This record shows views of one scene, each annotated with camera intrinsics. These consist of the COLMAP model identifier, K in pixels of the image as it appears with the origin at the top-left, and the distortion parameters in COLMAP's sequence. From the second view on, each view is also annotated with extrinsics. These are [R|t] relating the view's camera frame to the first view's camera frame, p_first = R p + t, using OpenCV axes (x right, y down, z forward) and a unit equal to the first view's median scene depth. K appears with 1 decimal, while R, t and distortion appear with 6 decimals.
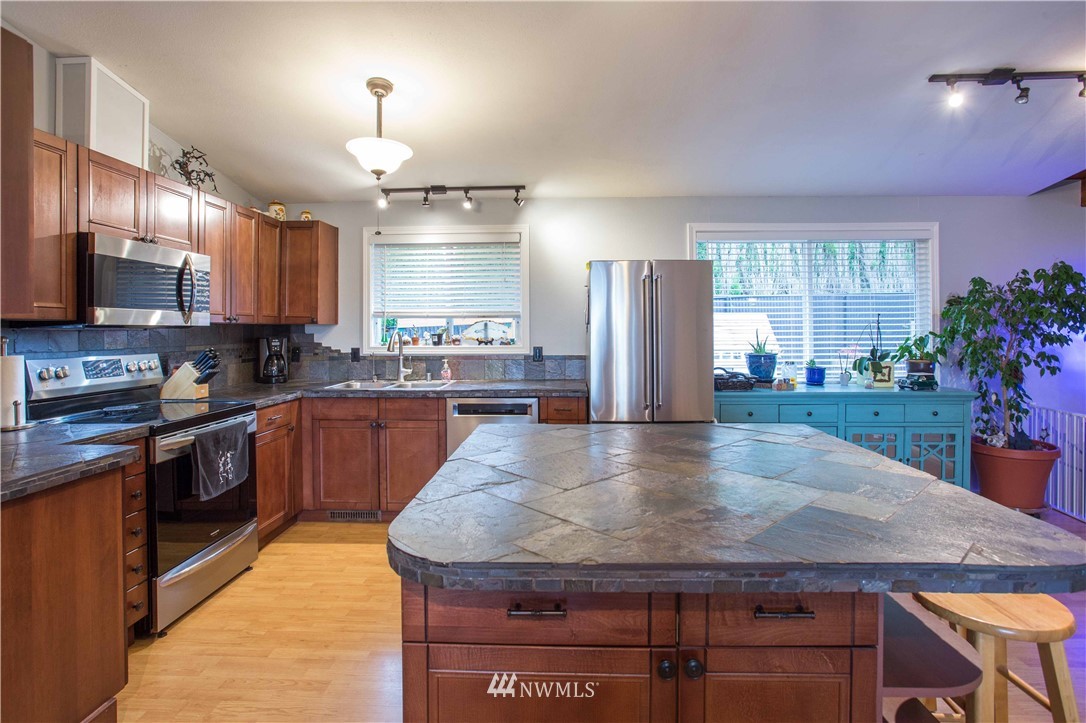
lens RADIAL K [[542.4, 0, 540.5], [0, 542.4, 327.0], [0, 0, 1]] dist [-0.058239, 0.032660]
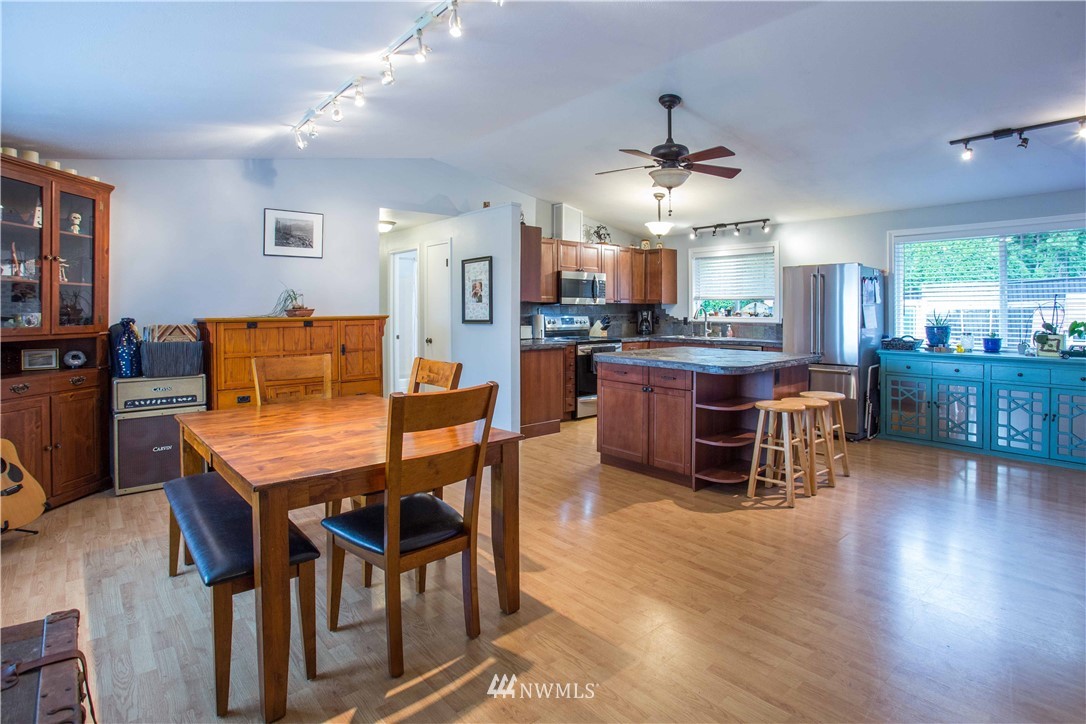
lens RADIAL K [[540.4, 0, 544.7], [0, 540.4, 304.7], [0, 0, 1]] dist [-0.051074, 0.000019]
pose [[0.683351, 0.001227, -0.730089, 0.822654], [-0.004814, 0.999984, -0.002824, 0.006411], [0.730074, 0.005445, 0.683346, -0.708563]]
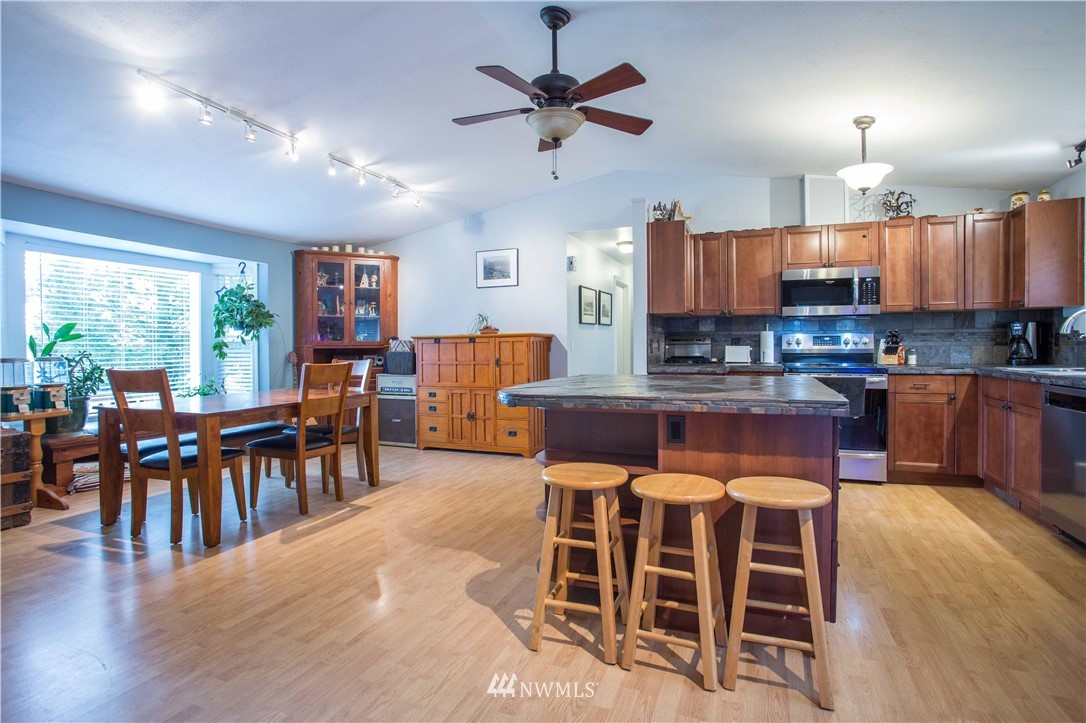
lens RADIAL K [[536.7, 0, 547.4], [0, 536.7, 341.9], [0, 0, 1]] dist [-0.022603, 0.000201]
pose [[-0.336631, 0.004786, -0.941624, 0.941063], [0.008683, 0.999960, 0.001978, 0.058365], [0.941597, -0.007510, -0.336659, 0.568364]]
